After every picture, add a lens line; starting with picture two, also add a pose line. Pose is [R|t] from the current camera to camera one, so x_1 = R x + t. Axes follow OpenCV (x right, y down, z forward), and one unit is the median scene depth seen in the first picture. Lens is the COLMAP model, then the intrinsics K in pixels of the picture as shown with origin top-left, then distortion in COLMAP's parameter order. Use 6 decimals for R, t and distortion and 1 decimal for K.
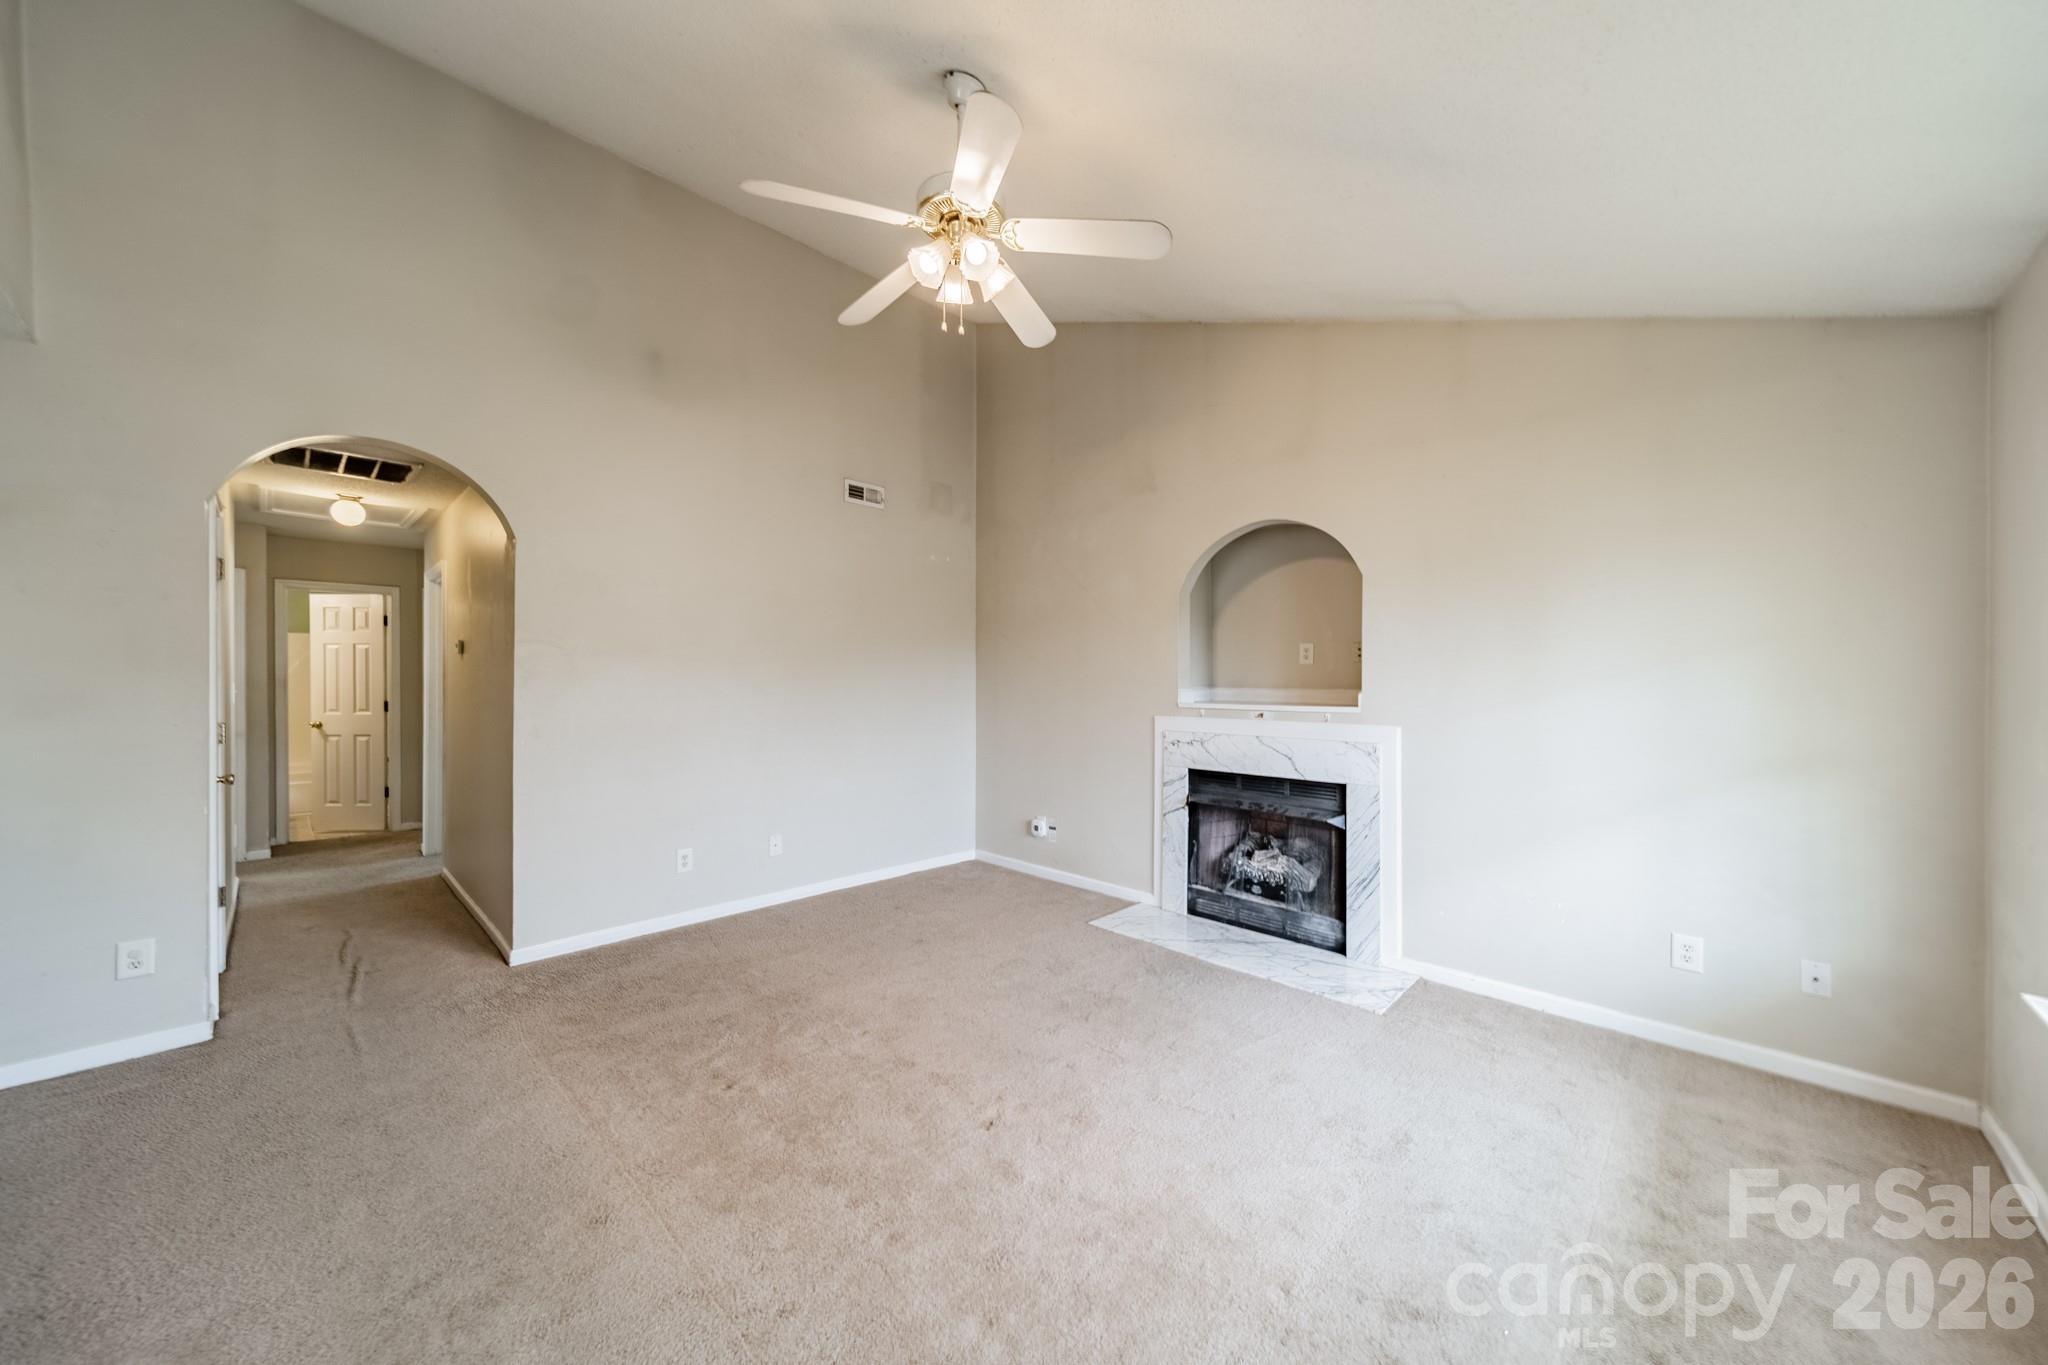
lens RADIAL K [[718.6, 0, 1028.8], [0, 718.6, 685.1], [0, 0, 1]] dist [0.002380, 0.000041]
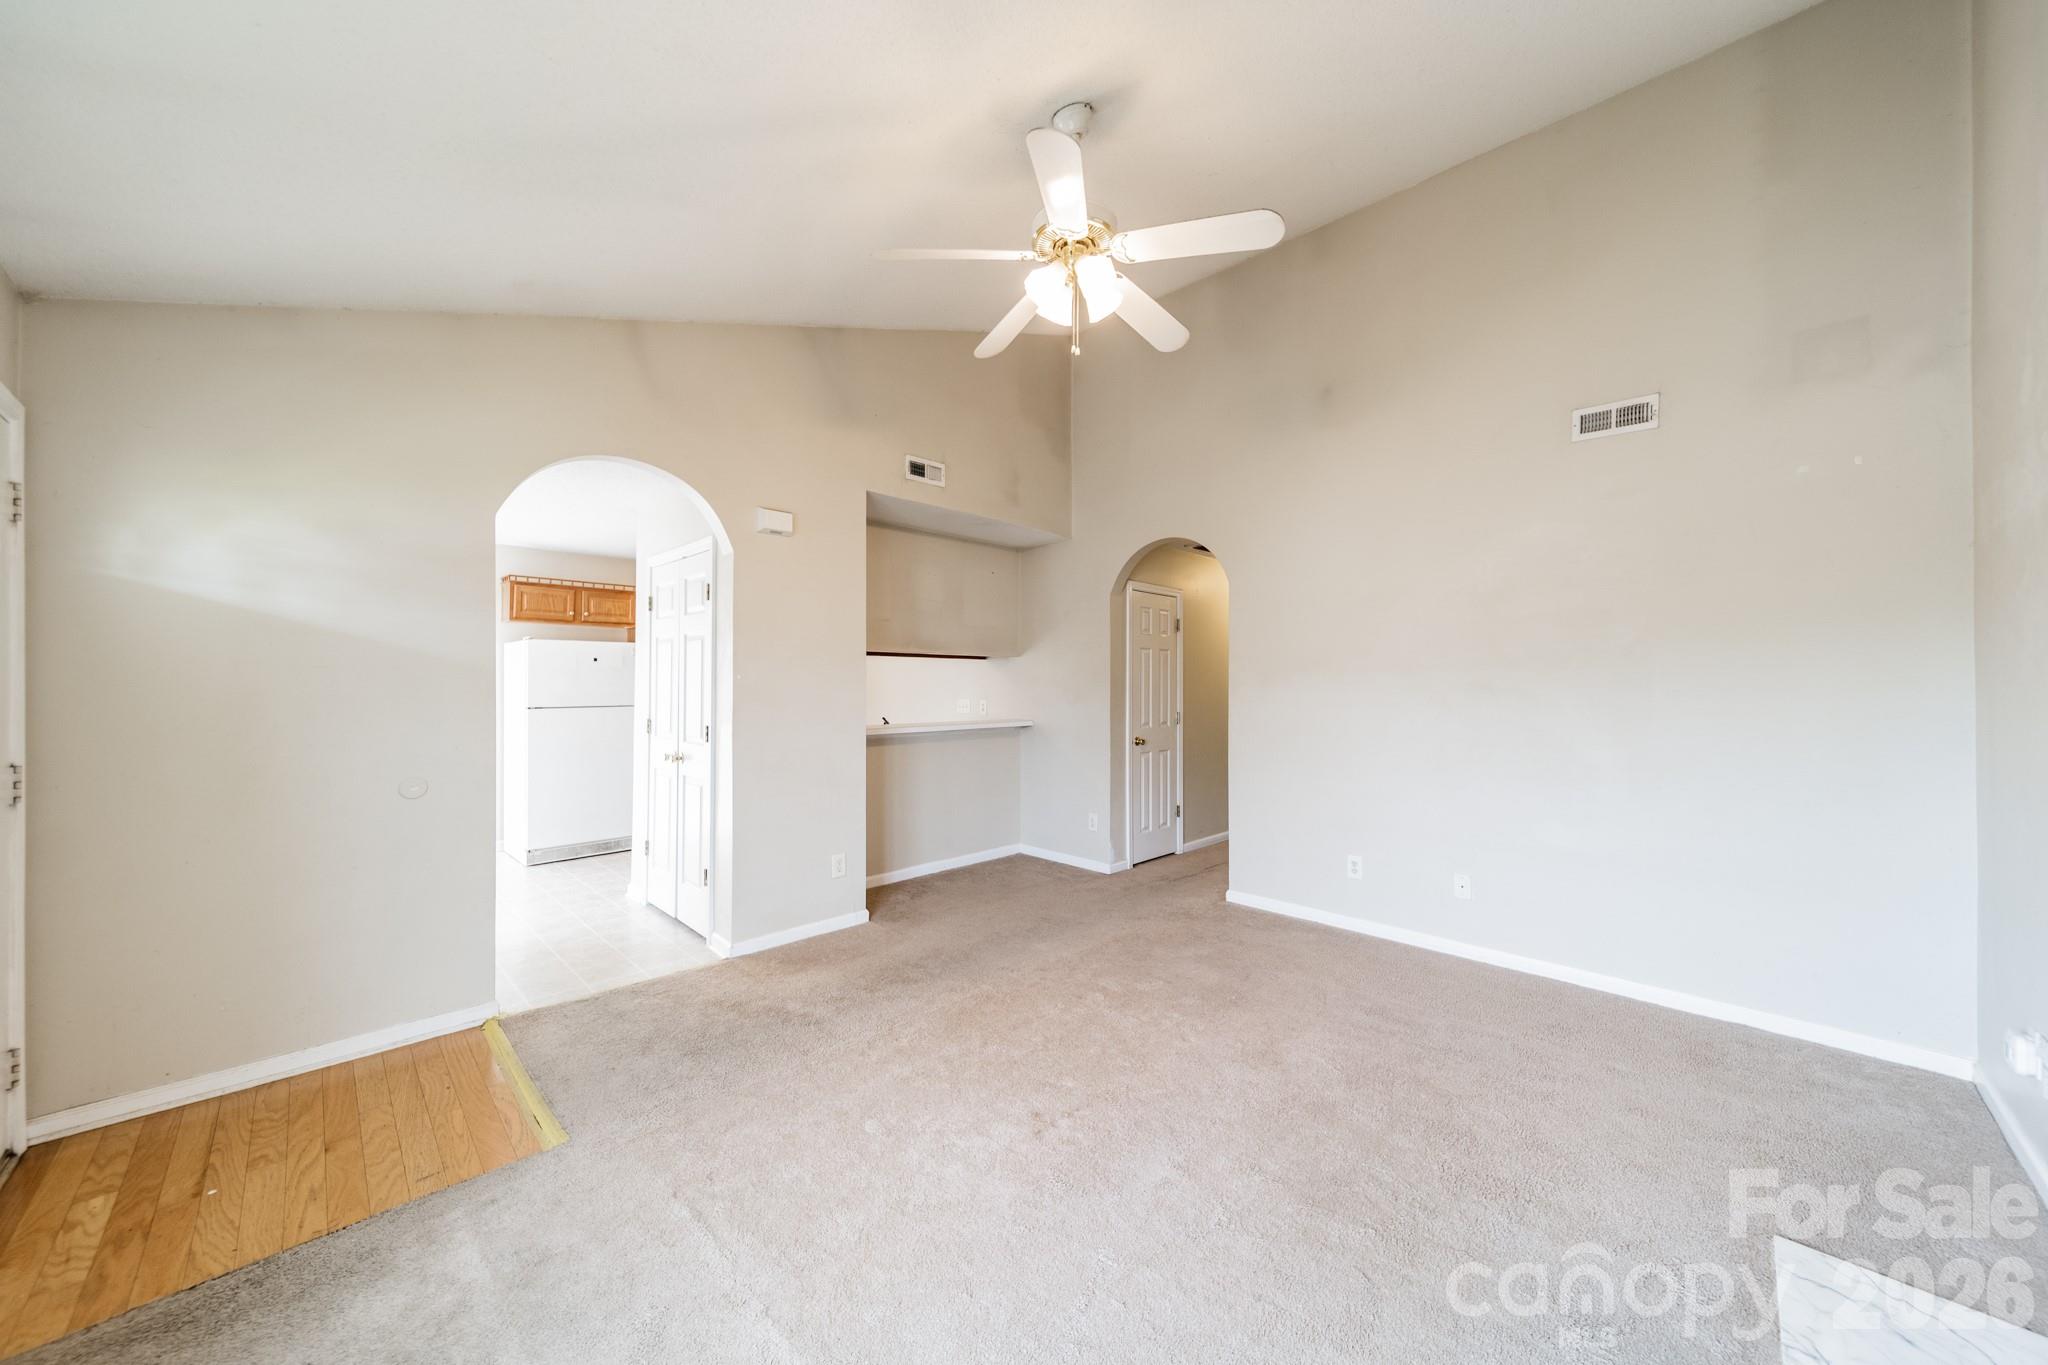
lens RADIAL K [[718.6, 0, 1025.6], [0, 718.6, 681.0], [0, 0, 1]] dist [0.002380, 0.000041]
pose [[0.003073, -0.003019, -0.999991, 0.561816], [-0.013421, 0.999905, -0.003060, -0.010377], [0.999905, 0.013431, 0.003032, 0.551679]]
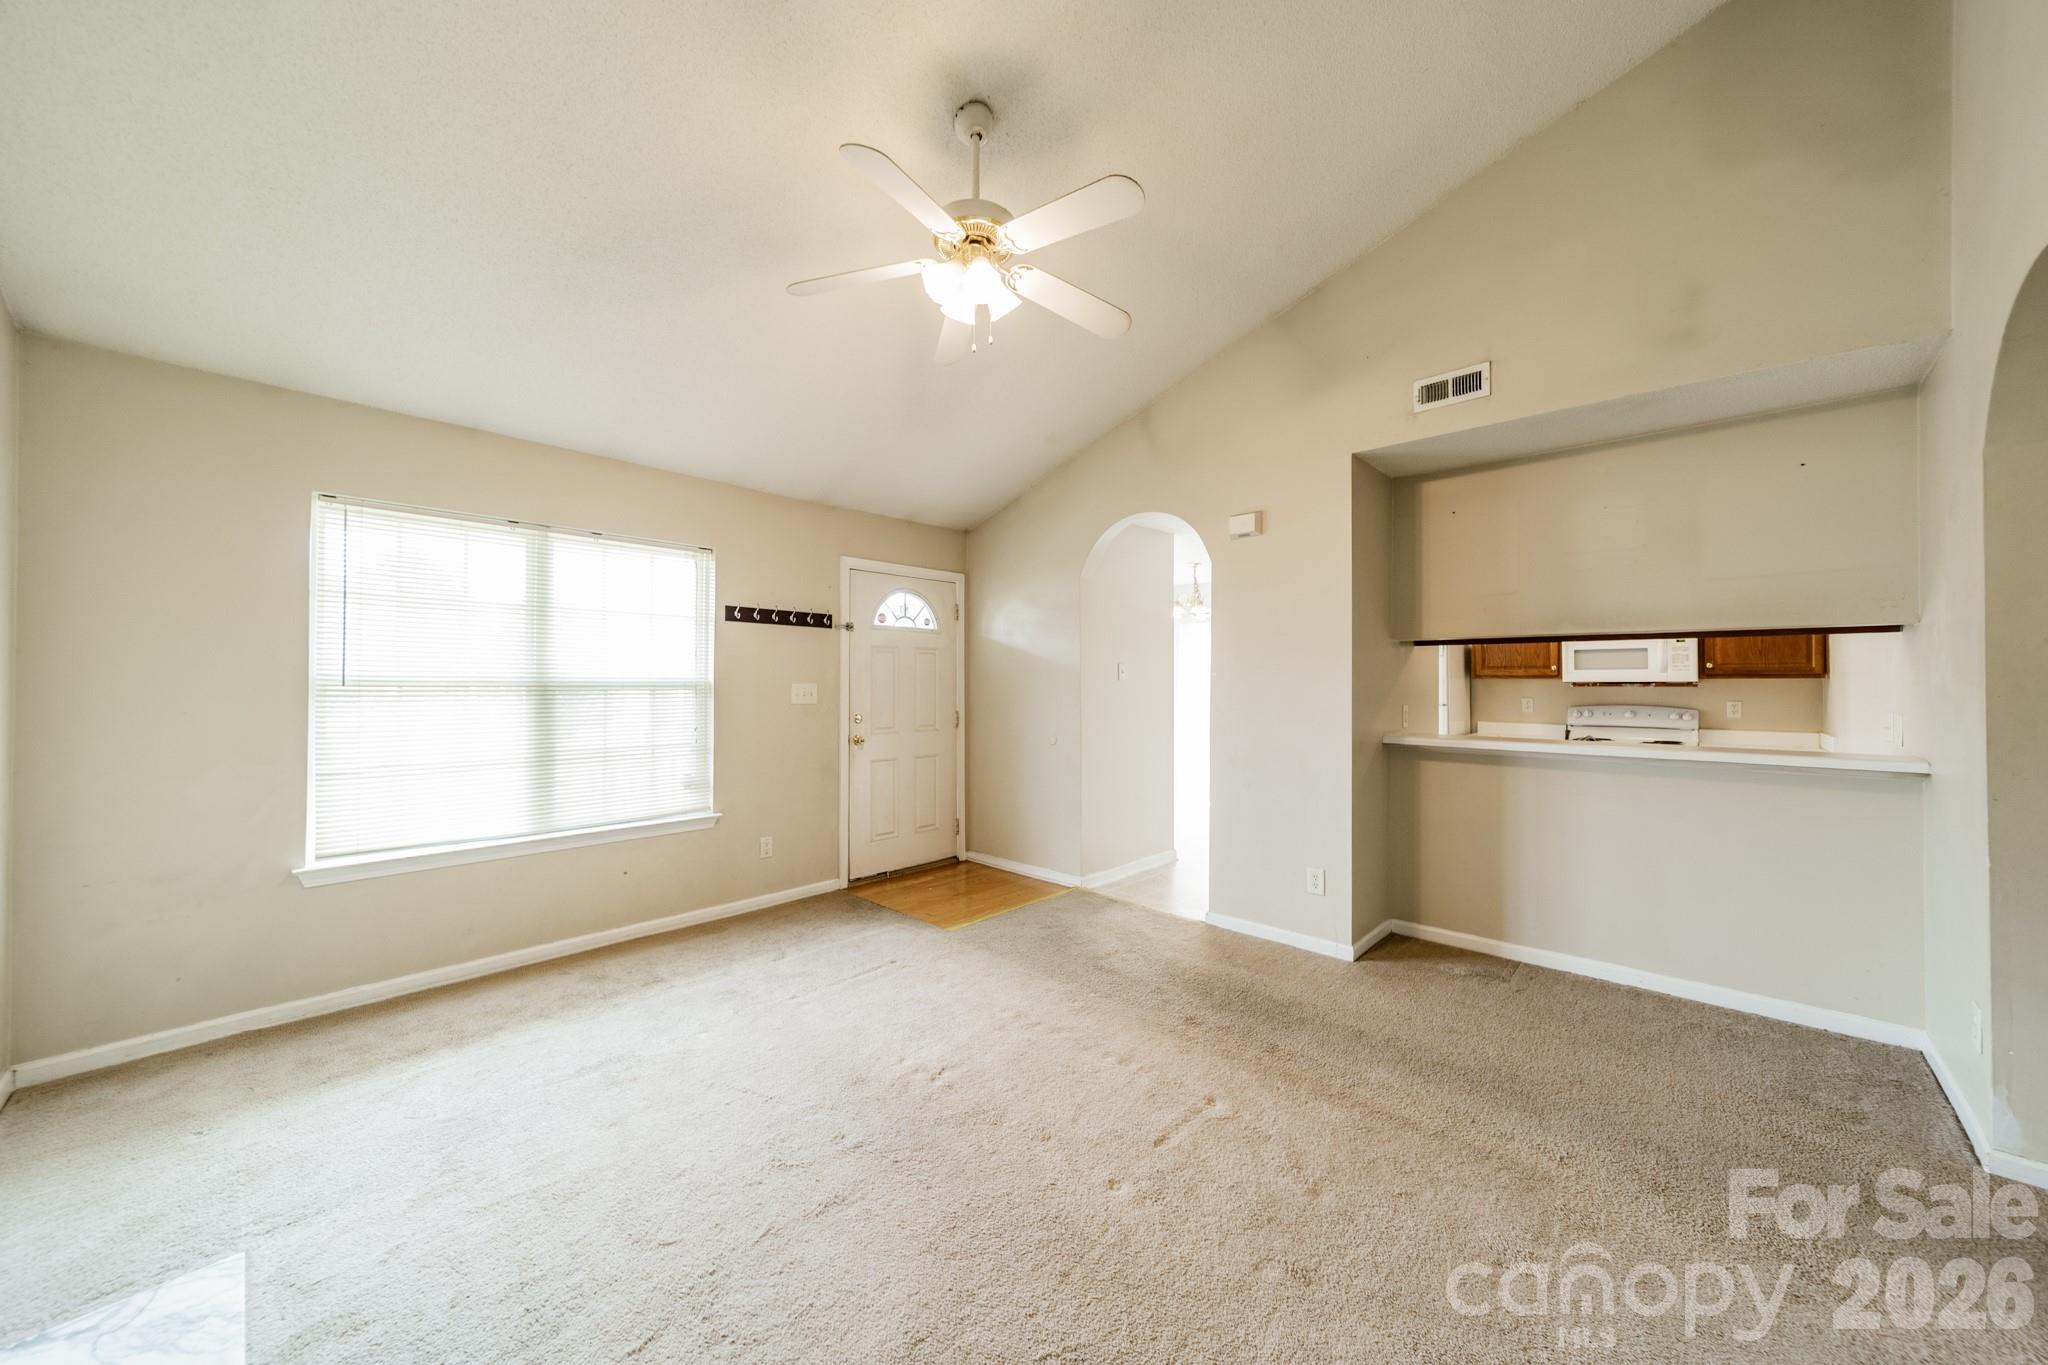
lens RADIAL K [[718.6, 0, 1039.5], [0, 718.6, 679.7], [0, 0, 1]] dist [0.002380, 0.000041]
pose [[-0.999252, -0.006453, -0.038128, -0.096368], [-0.006623, 0.999969, 0.004328, -0.007709], [0.038099, 0.004577, -0.999264, 1.226235]]
